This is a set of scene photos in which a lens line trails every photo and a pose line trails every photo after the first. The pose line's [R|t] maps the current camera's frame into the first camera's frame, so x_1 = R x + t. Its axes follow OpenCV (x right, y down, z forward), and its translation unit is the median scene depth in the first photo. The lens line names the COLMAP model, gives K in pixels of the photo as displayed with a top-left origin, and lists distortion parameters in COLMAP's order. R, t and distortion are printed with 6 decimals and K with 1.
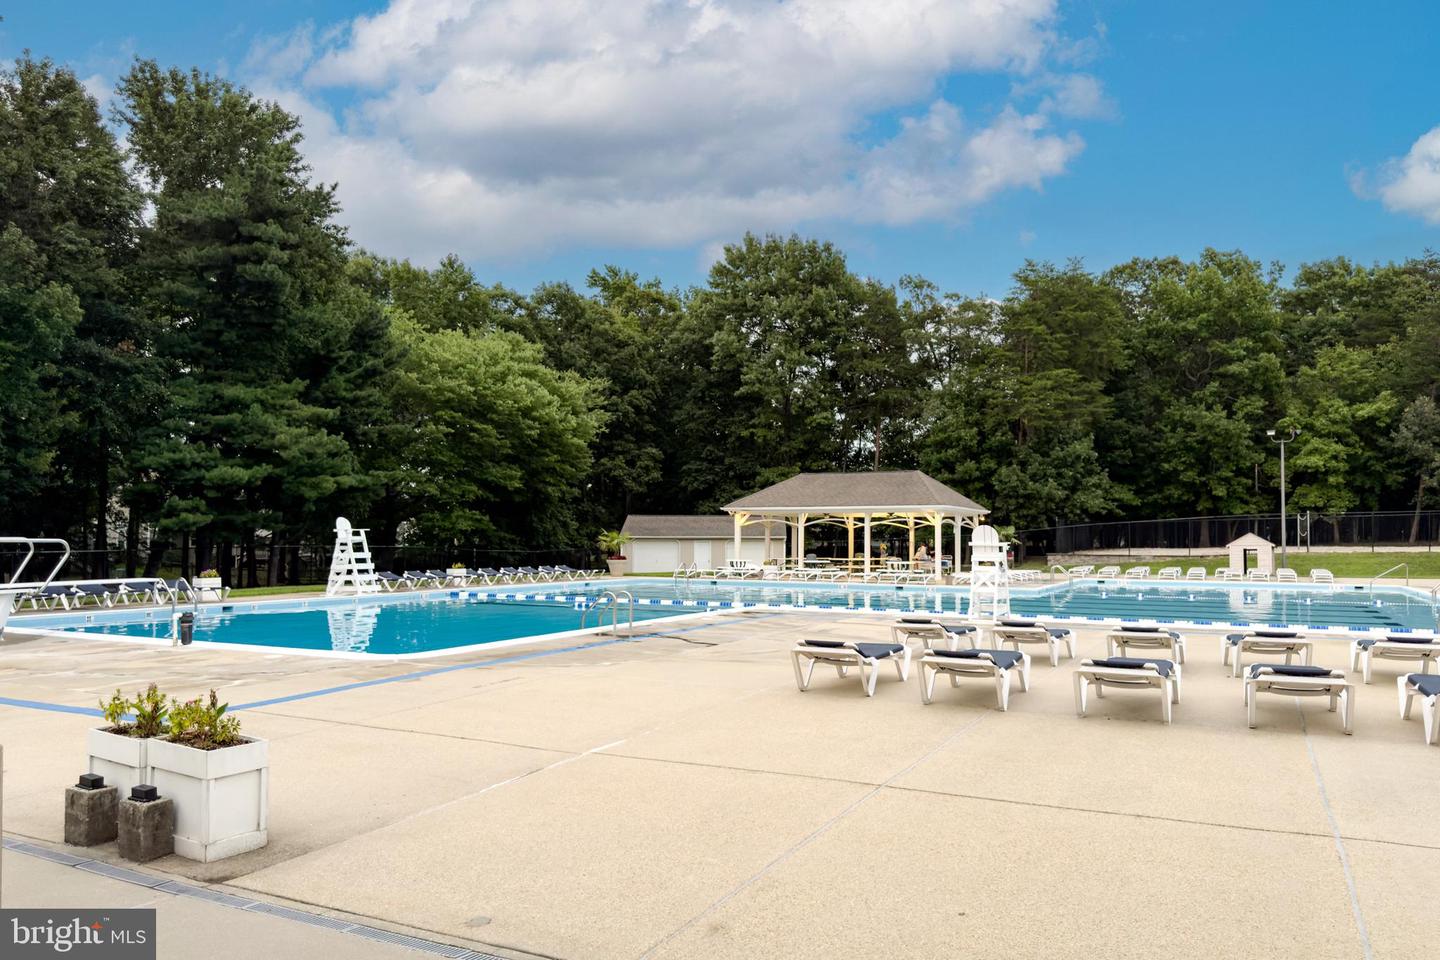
lens RADIAL K [[999.6, 0, 720.0], [0, 999.6, 480.0], [0, 0, 1]] dist [0.042804, -0.094104]
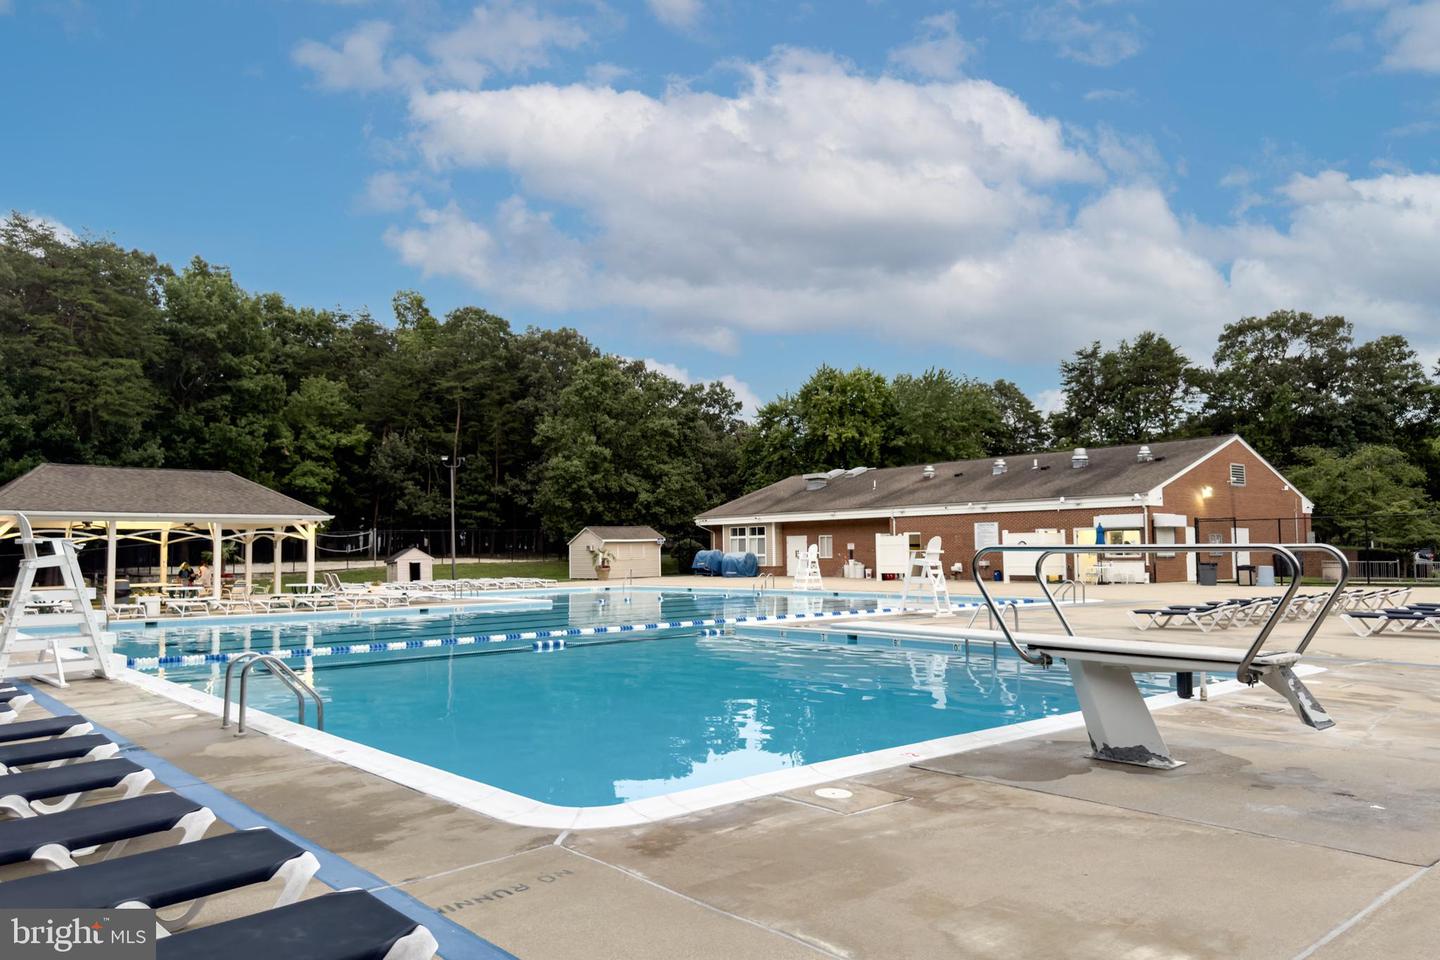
lens RADIAL K [[999.6, 0, 720.0], [0, 999.6, 480.0], [0, 0, 1]] dist [0.042804, -0.094104]
pose [[0.377512, 0.058480, 0.924156, -0.228389], [-0.038369, 0.998135, -0.047488, 0.012576], [-0.925209, -0.017532, 0.379052, 0.189926]]
